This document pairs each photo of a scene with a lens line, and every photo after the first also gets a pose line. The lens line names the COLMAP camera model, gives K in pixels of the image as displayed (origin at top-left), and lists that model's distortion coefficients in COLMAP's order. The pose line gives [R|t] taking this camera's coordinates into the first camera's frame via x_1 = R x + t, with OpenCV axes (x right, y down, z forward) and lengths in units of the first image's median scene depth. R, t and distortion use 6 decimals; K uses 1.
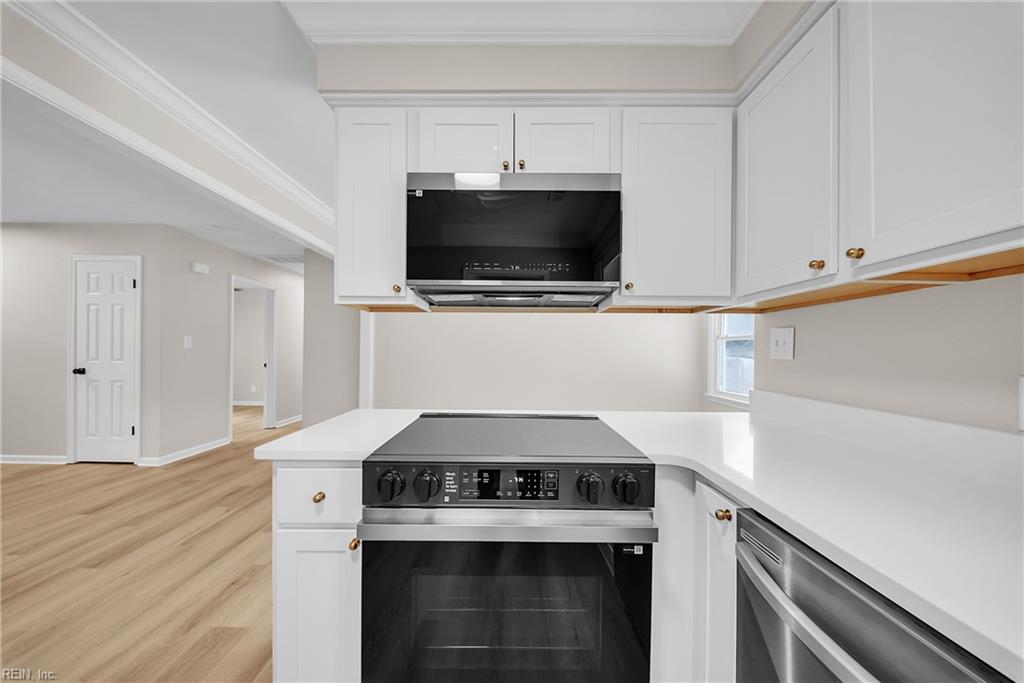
lens RADIAL K [[364.2, 0, 511.7], [0, 364.2, 349.6], [0, 0, 1]] dist [0.000436, -0.000411]
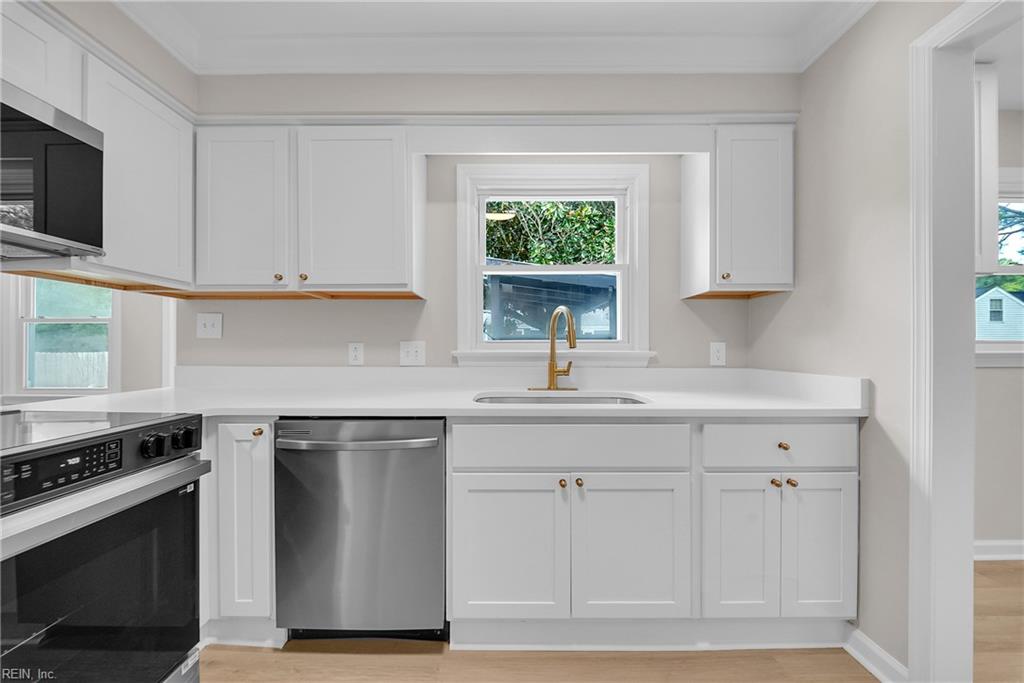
lens RADIAL K [[364.2, 0, 507.2], [0, 364.2, 346.5], [0, 0, 1]] dist [0.000436, -0.000411]
pose [[-0.001354, -0.005991, 0.999981, -0.845699], [-0.005101, 0.999969, 0.005984, 0.069298], [-0.999986, -0.005093, -0.001384, -0.043165]]
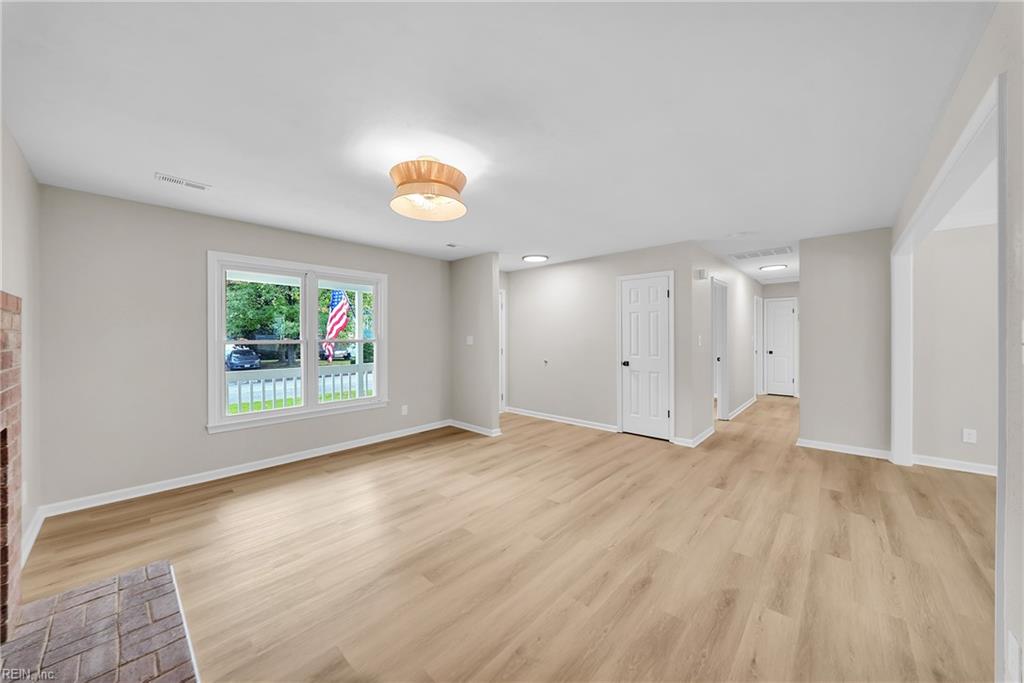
lens RADIAL K [[364.2, 0, 511.6], [0, 364.2, 334.1], [0, 0, 1]] dist [0.000436, -0.000411]
pose [[0.743236, -0.015997, -0.668838, -2.240043], [0.014894, 0.999862, -0.007365, -0.160468], [0.668863, -0.004488, 0.743372, -0.938493]]
